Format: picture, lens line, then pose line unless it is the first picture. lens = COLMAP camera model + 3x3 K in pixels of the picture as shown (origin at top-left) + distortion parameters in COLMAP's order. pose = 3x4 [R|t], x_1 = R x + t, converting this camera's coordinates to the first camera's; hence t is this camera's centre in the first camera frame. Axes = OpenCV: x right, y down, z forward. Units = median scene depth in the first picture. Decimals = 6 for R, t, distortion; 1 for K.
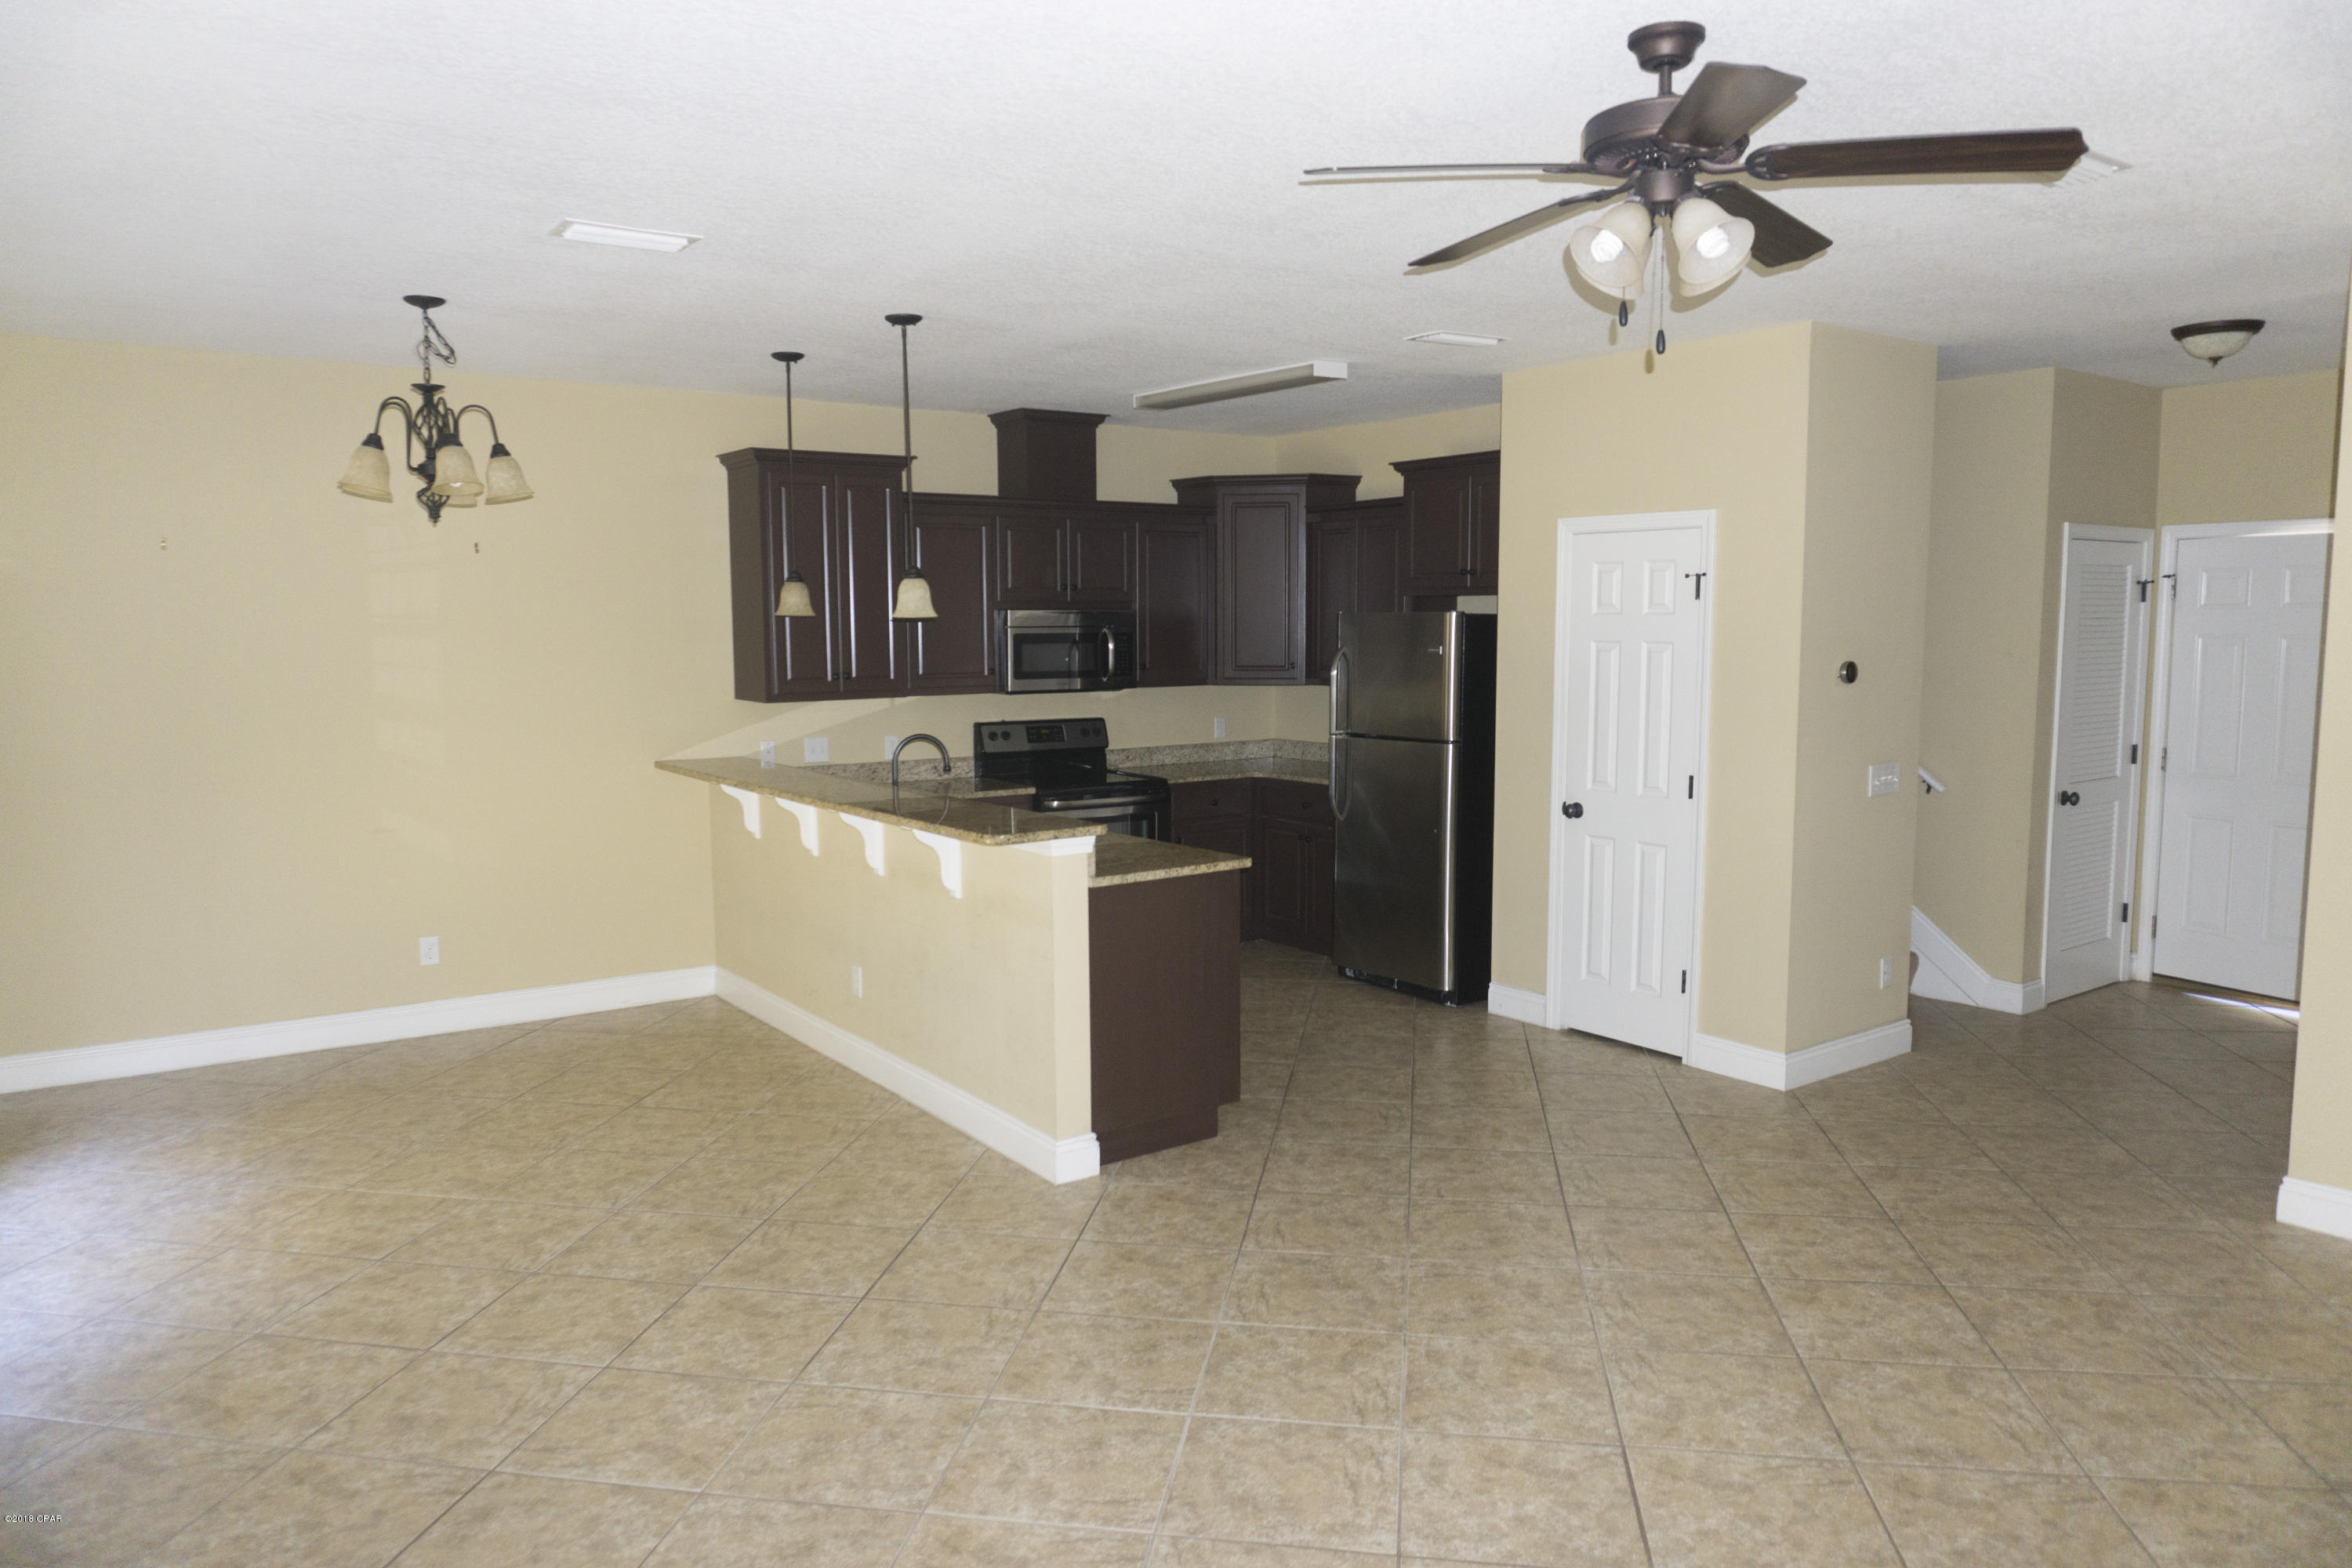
lens RADIAL K [[1564.7, 0, 1171.4], [0, 1564.7, 775.8], [0, 0, 1]] dist [-0.038757, 0.008010]
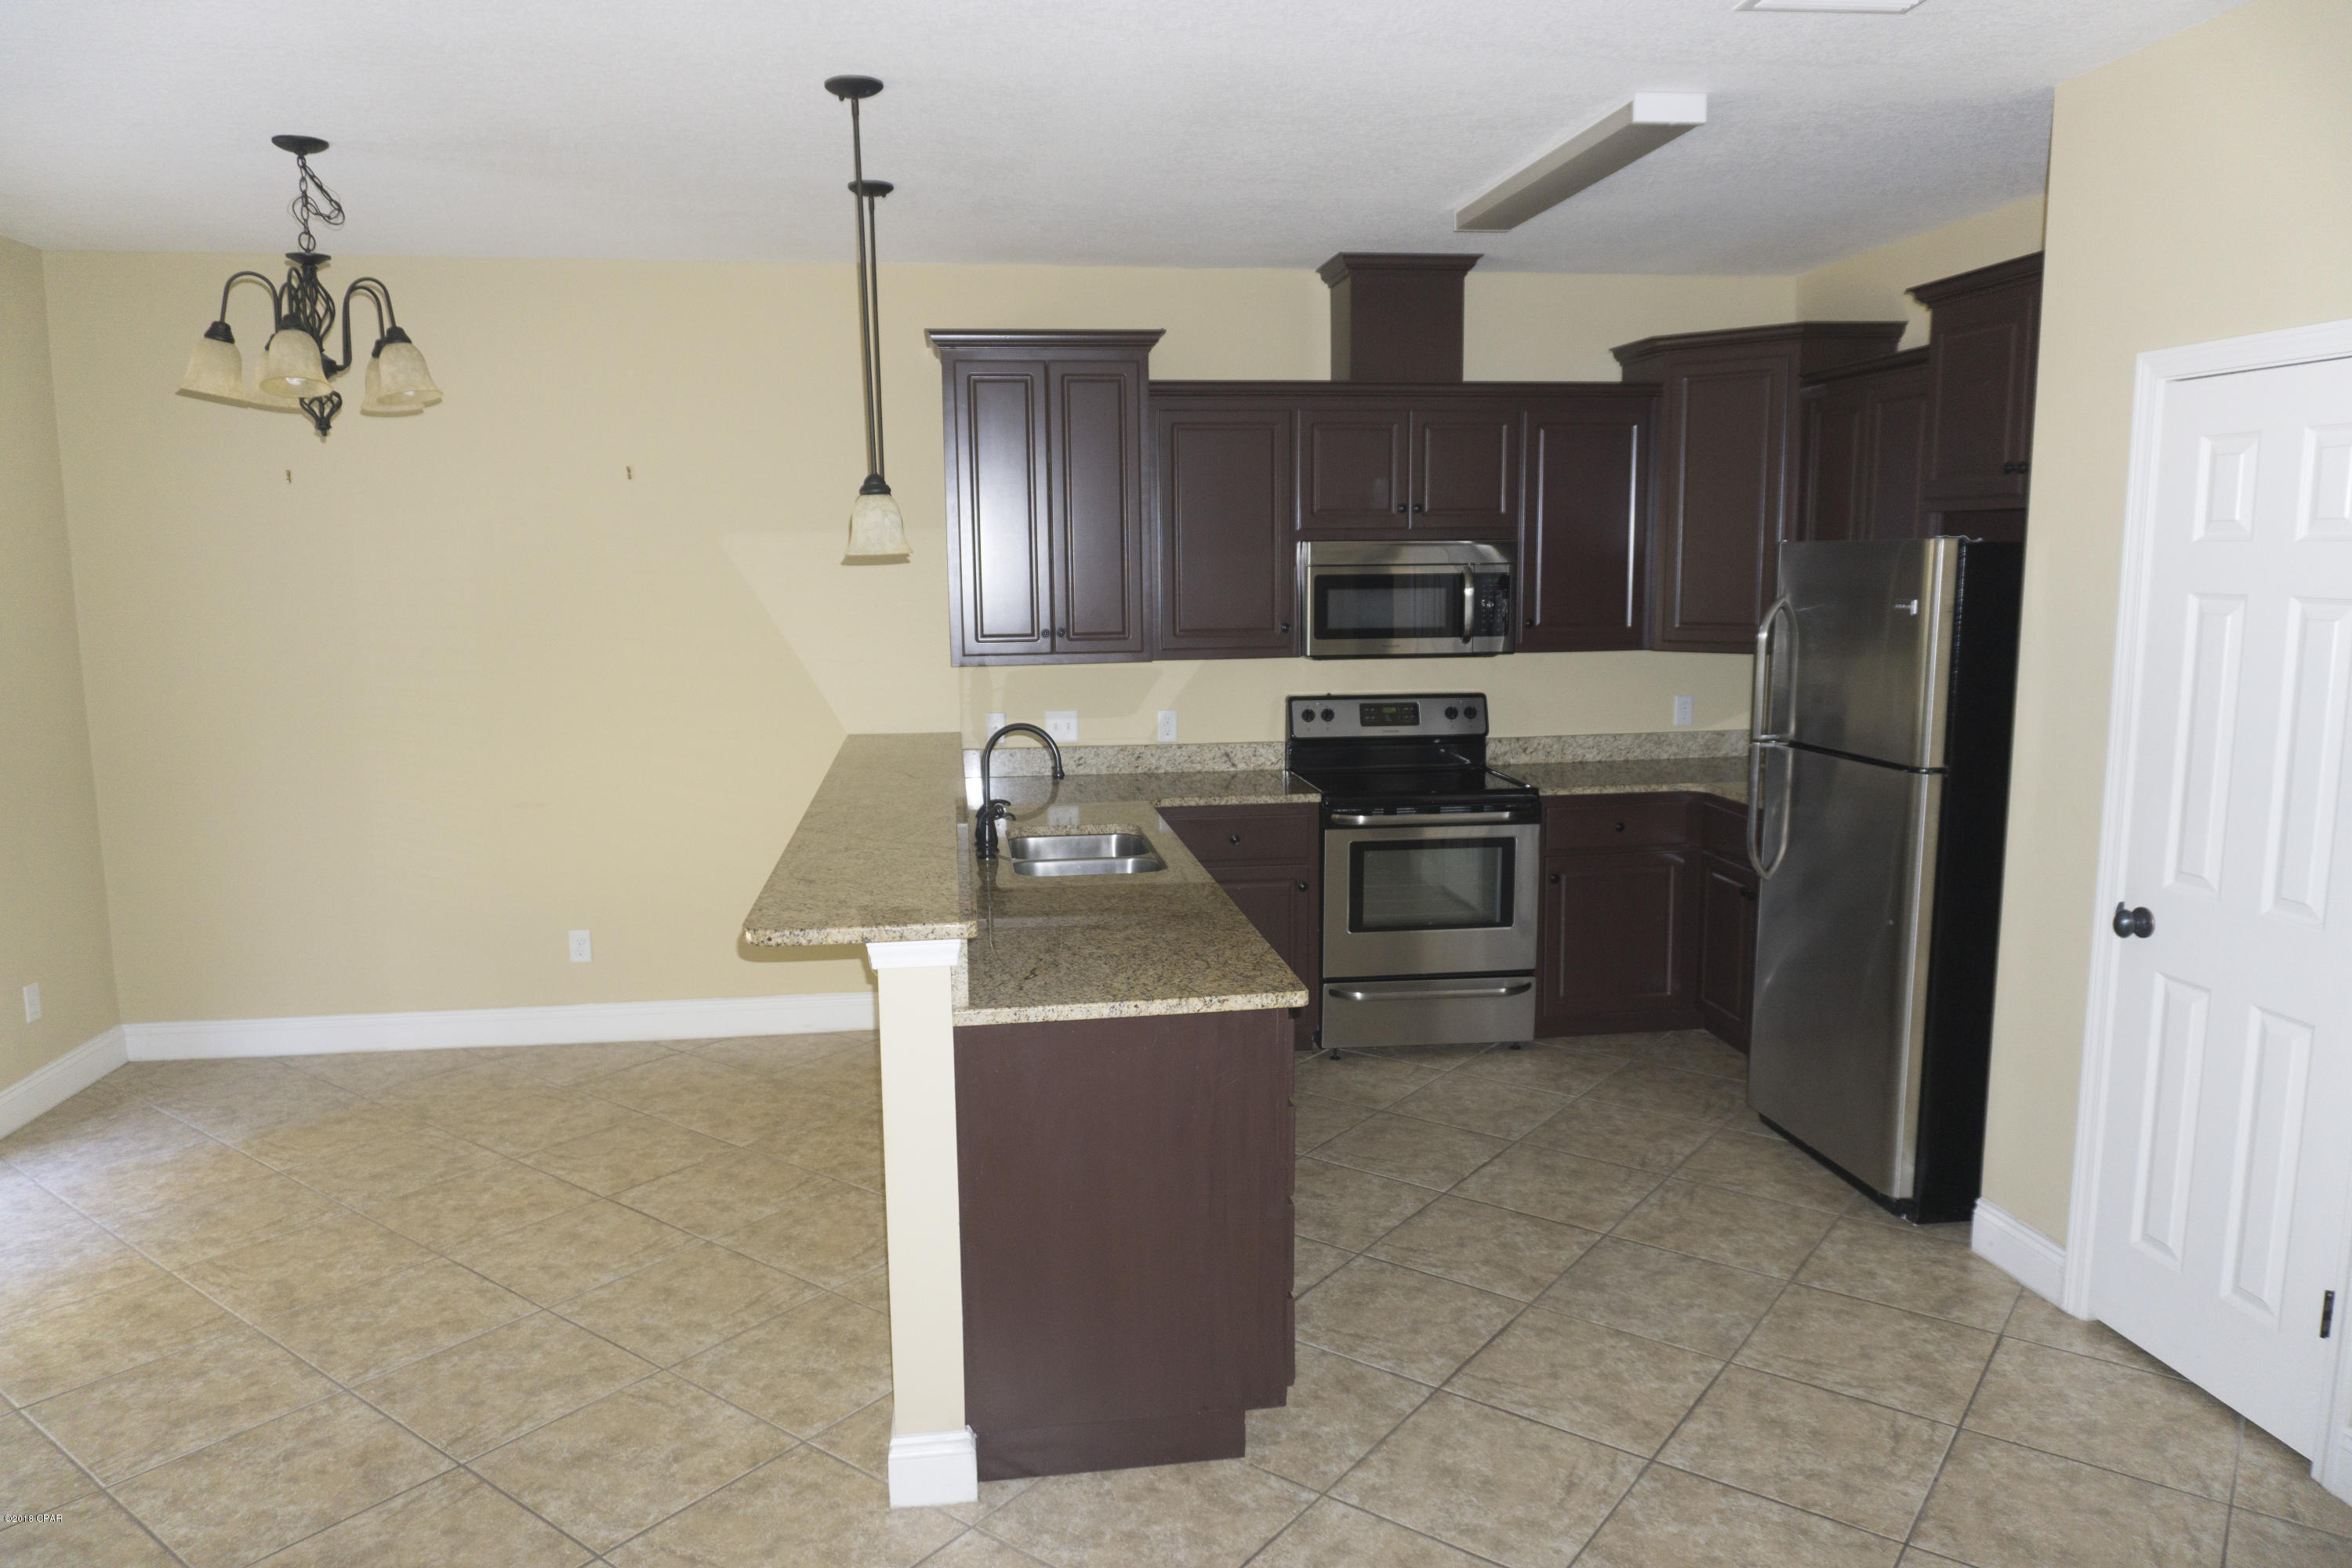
lens RADIAL K [[1564.7, 0, 1170.8], [0, 1564.7, 785.9], [0, 0, 1]] dist [-0.038757, 0.008010]
pose [[0.883152, 0.062809, -0.464863, 0.229825], [-0.040291, 0.997490, 0.058227, -0.043549], [0.467353, -0.032693, 0.883466, 0.437077]]
